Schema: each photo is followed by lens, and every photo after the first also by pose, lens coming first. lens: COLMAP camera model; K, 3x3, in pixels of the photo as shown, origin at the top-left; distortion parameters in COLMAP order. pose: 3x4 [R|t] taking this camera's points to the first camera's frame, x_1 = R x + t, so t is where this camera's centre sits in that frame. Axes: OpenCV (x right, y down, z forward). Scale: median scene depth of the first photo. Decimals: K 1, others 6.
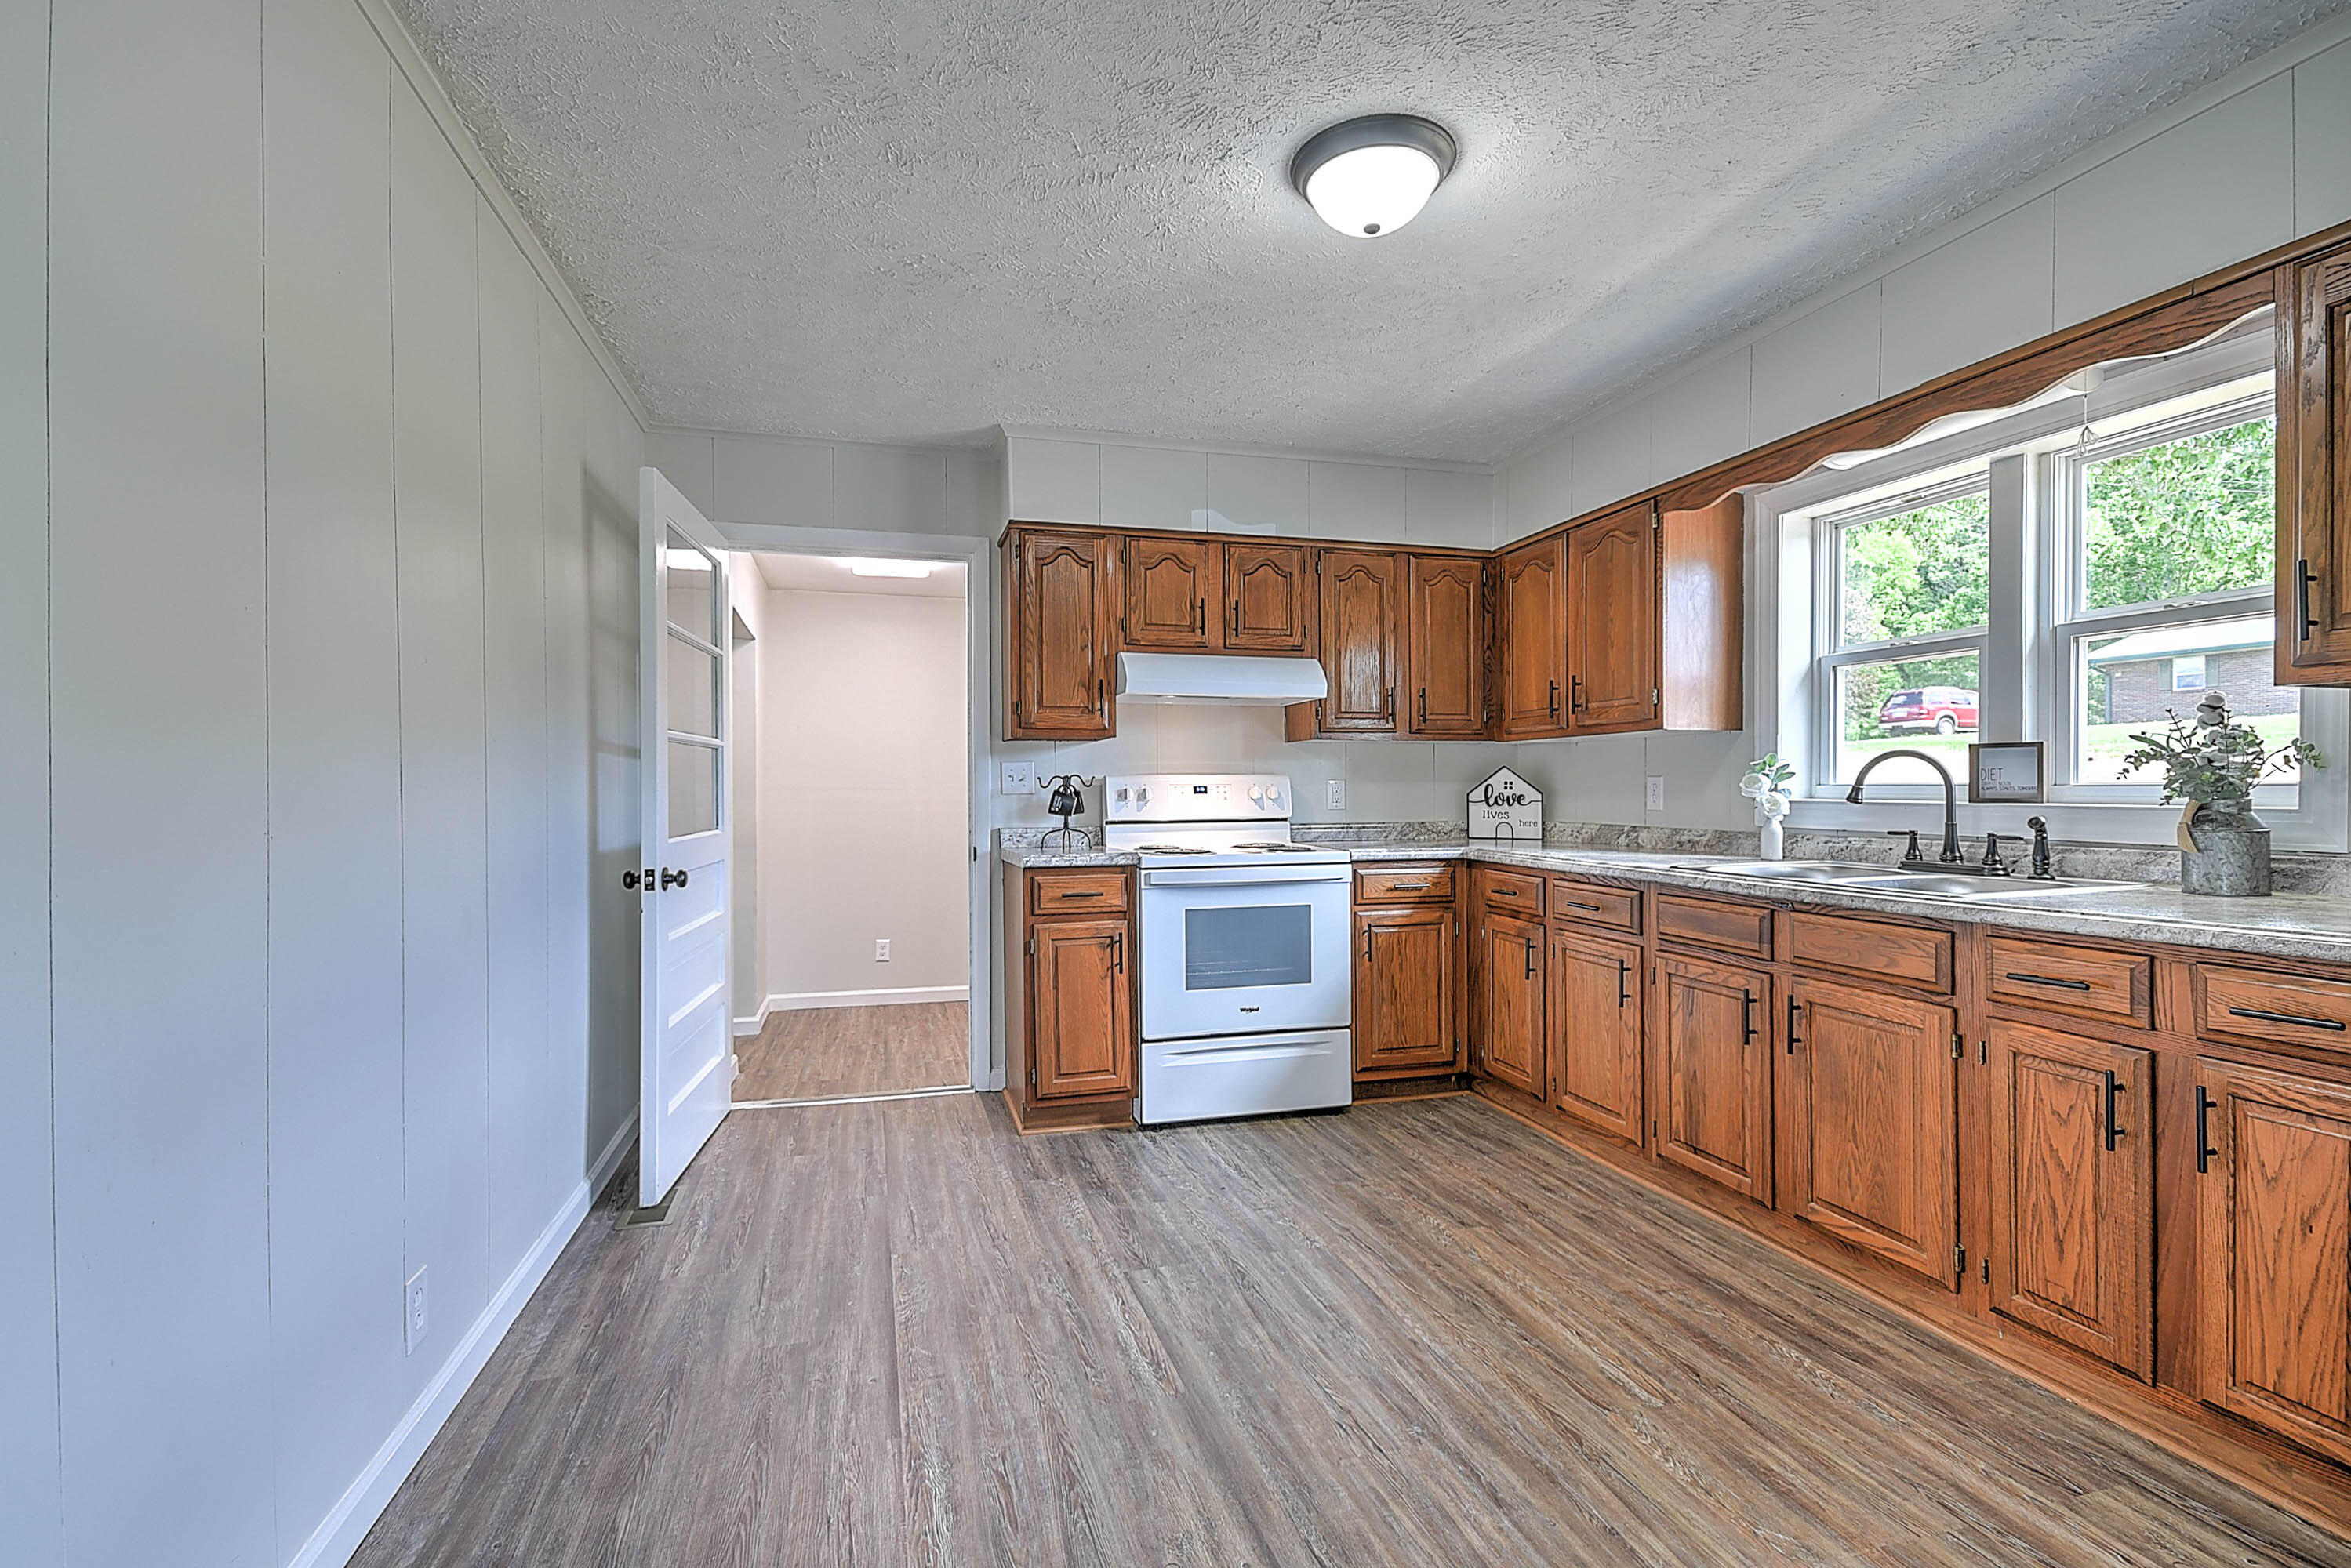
lens RADIAL K [[1071.3, 0, 1173.1], [0, 1071.3, 790.0], [0, 0, 1]] dist [0.014352, -0.000232]
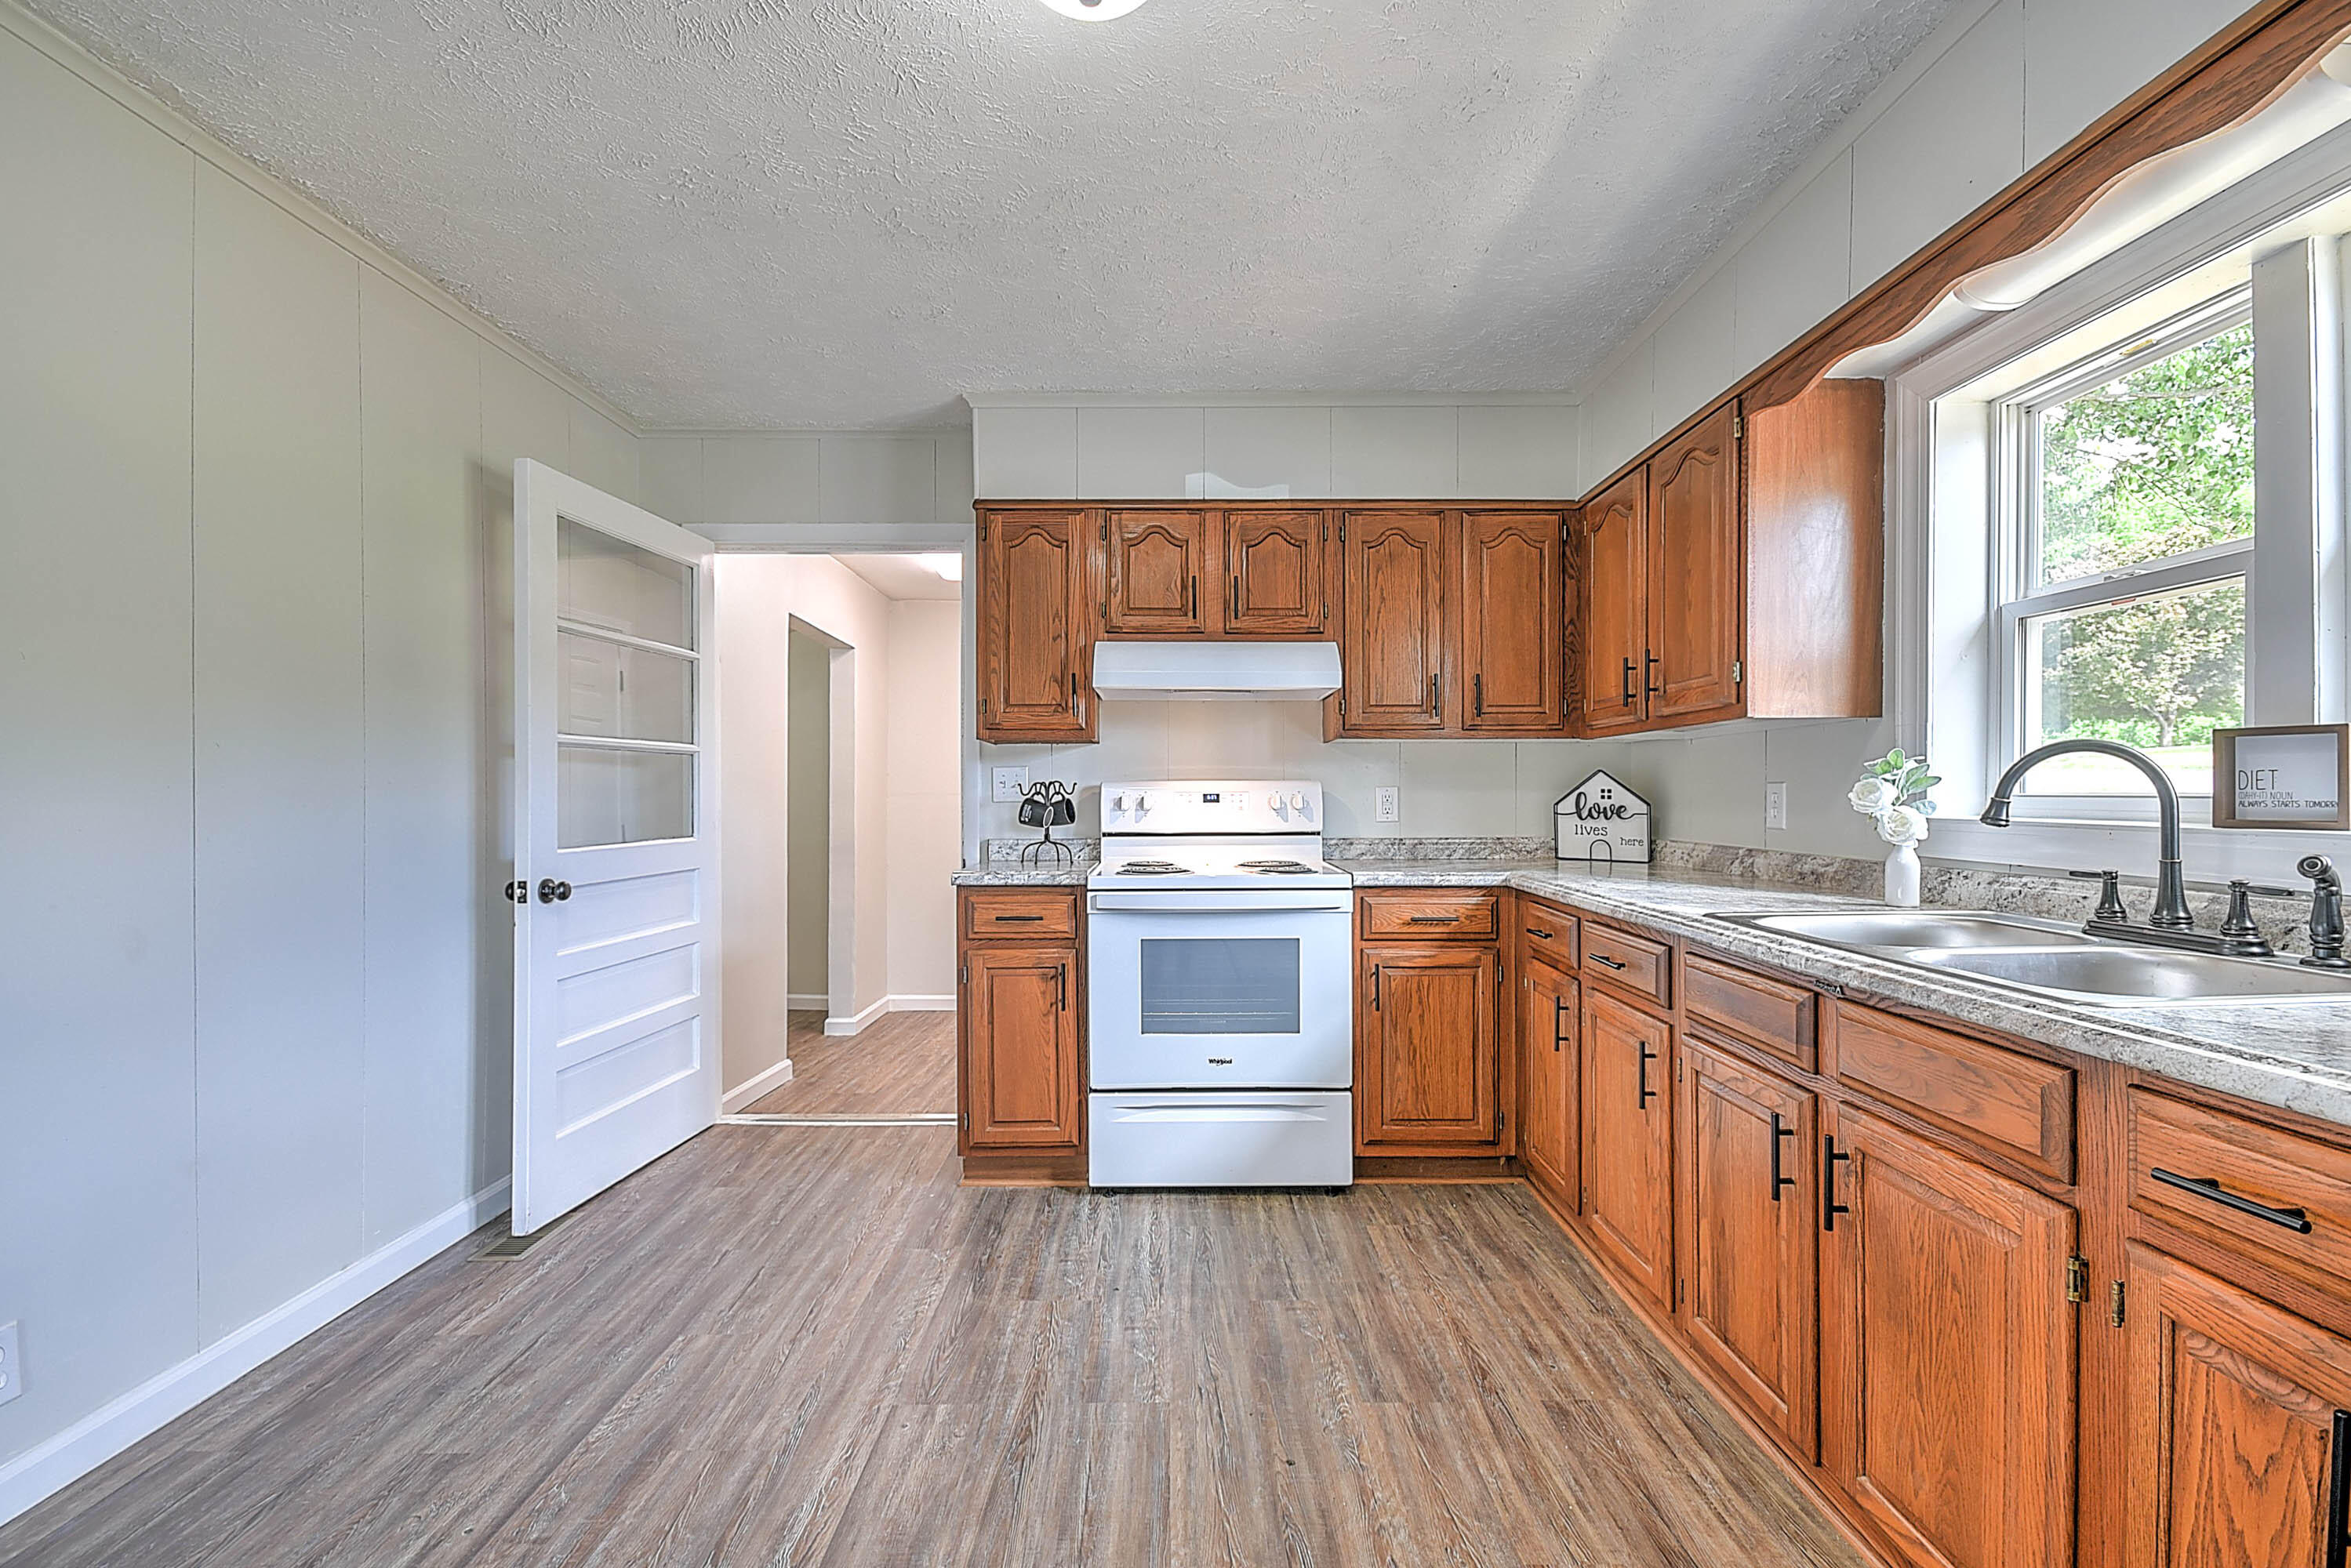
lens RADIAL K [[1016.9, 0, 1172.9], [0, 1016.9, 793.8], [0, 0, 1]] dist [0.028255, -0.018419]
pose [[0.965672, 0.003016, -0.259747, 0.262398], [-0.003290, 0.999994, -0.000620, -0.003727], [0.259743, 0.001454, 0.965677, 0.239206]]
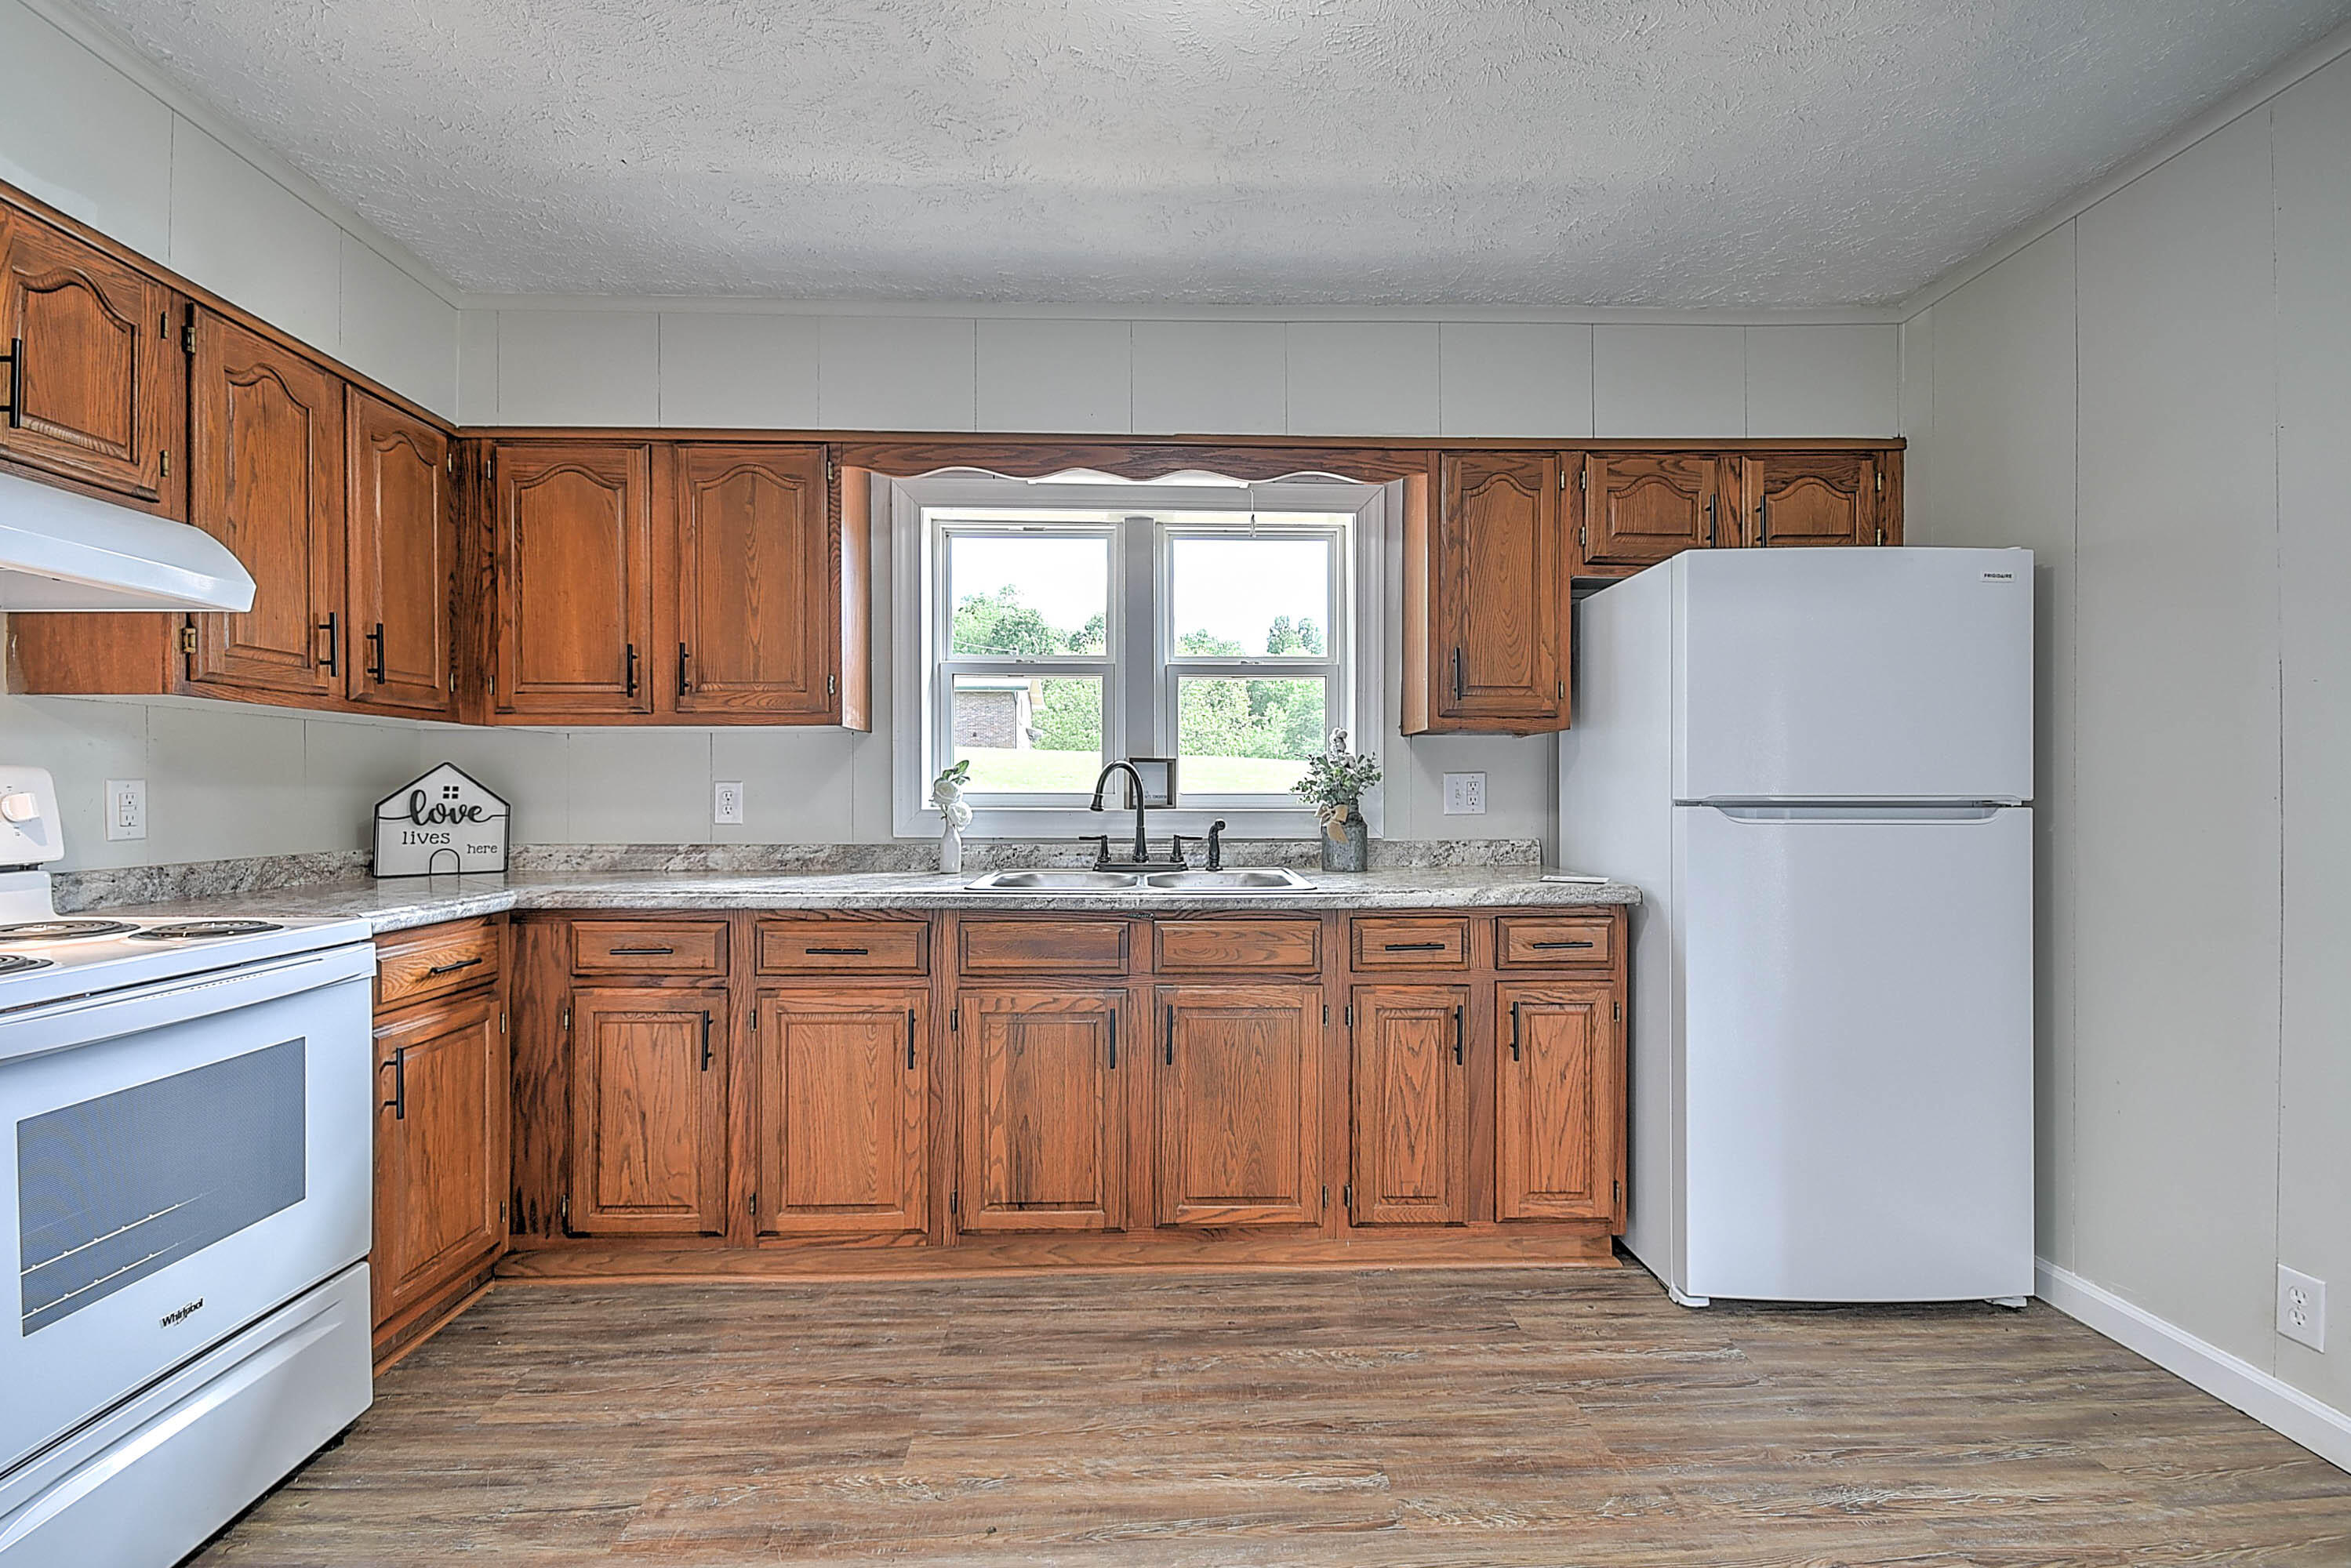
lens RADIAL K [[1021.5, 0, 1162.2], [0, 1021.5, 794.4], [0, 0, 1]] dist [0.028273, -0.017823]
pose [[0.243097, 0.002064, 0.970000, -0.253063], [0.000887, 0.999997, -0.002350, -0.001414], [-0.970002, 0.001432, 0.243095, 0.564579]]
